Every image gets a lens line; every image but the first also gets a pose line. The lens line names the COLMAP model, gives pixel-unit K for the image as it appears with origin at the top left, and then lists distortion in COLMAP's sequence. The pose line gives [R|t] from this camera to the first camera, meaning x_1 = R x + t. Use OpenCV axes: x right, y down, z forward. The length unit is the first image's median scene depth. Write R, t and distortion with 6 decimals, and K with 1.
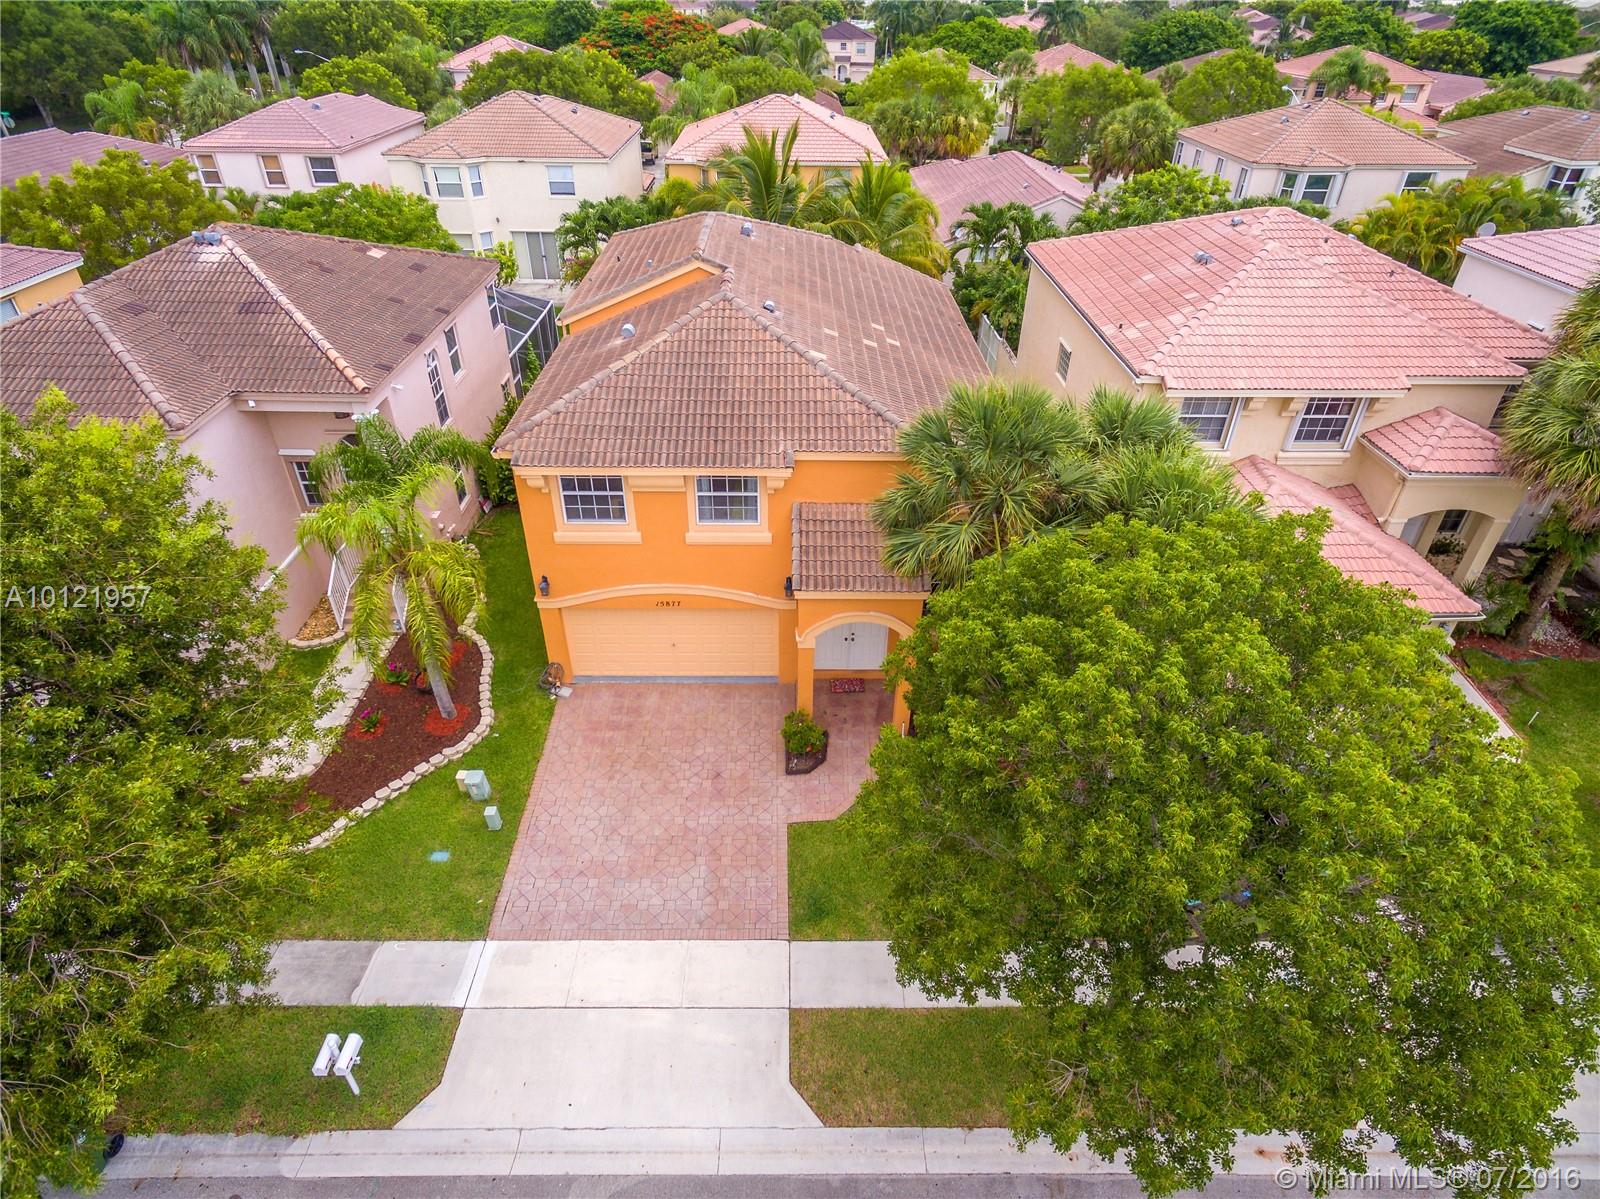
lens RADIAL K [[890.8, 0, 799.2], [0, 890.8, 602.3], [0, 0, 1]] dist [0.017795, -0.006648]
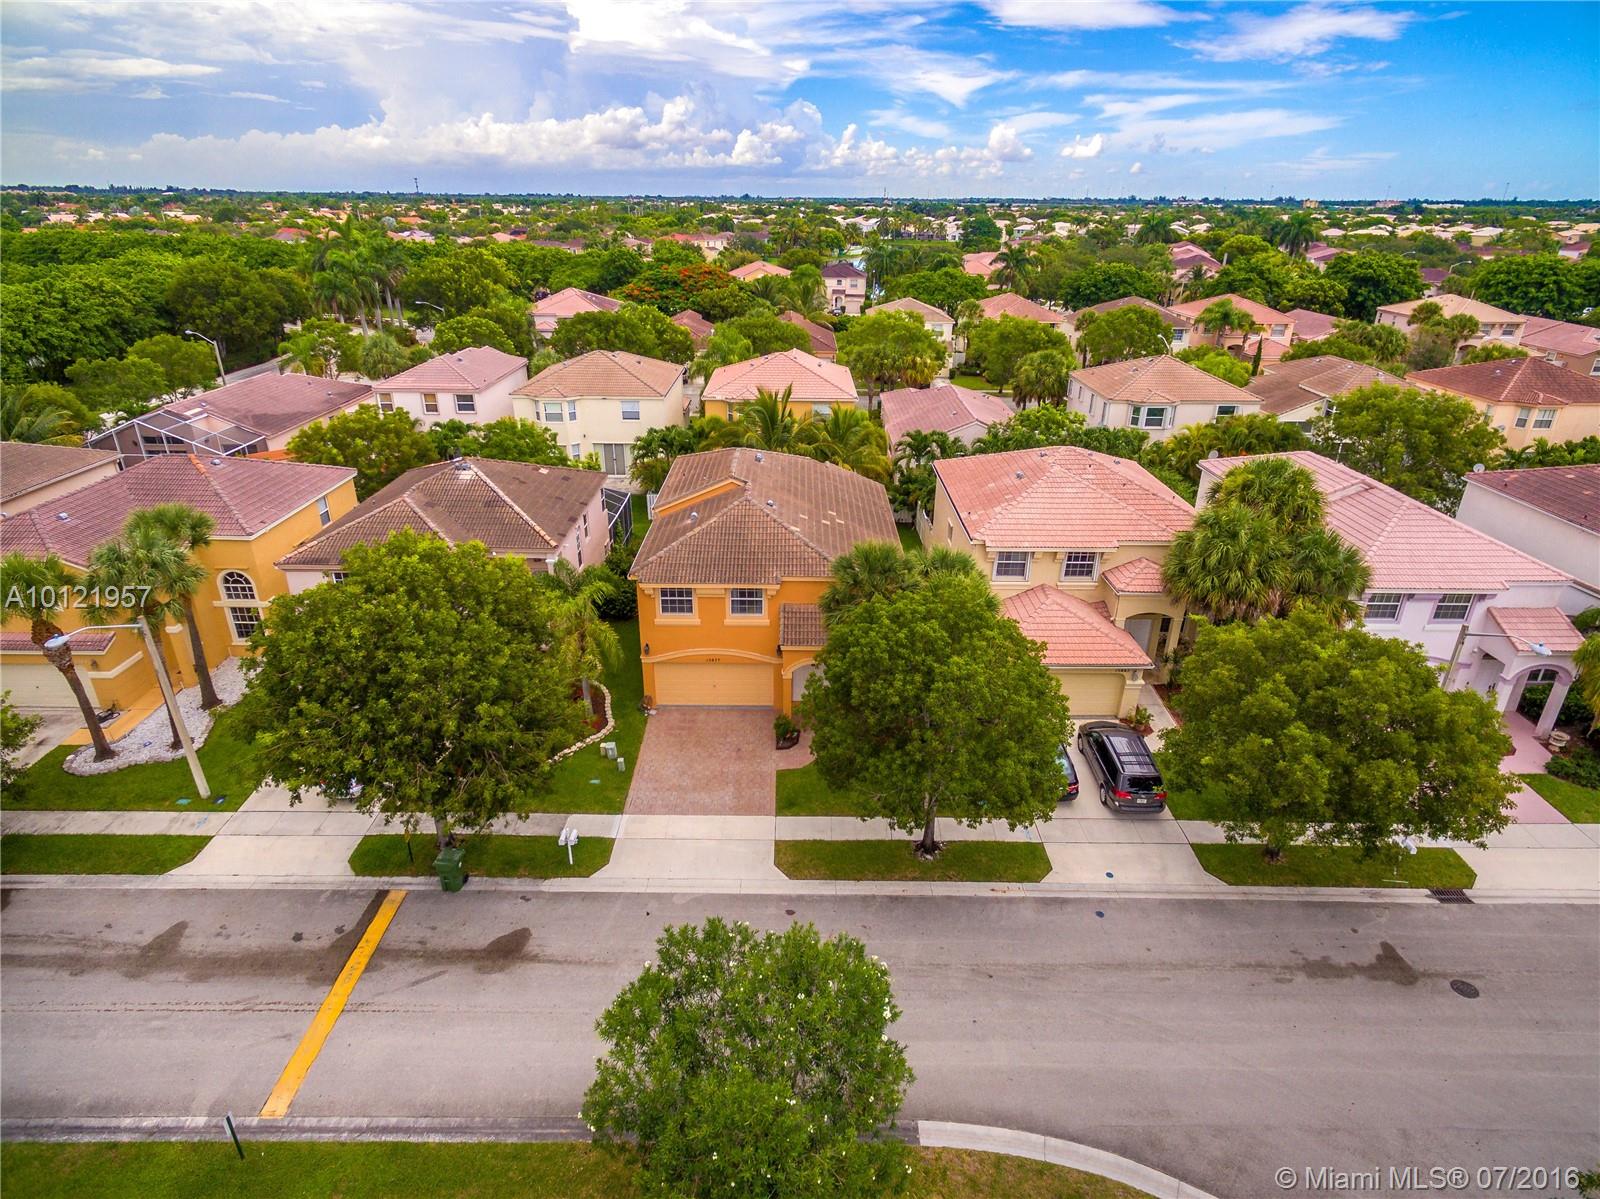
lens RADIAL K [[890.8, 0, 794.1], [0, 890.8, 606.7], [0, 0, 1]] dist [0.017795, -0.006648]
pose [[0.999887, 0.002842, -0.014750, 0.035863], [-0.005423, 0.984011, -0.178026, 0.169575], [0.014008, 0.178086, 0.983915, -0.633255]]
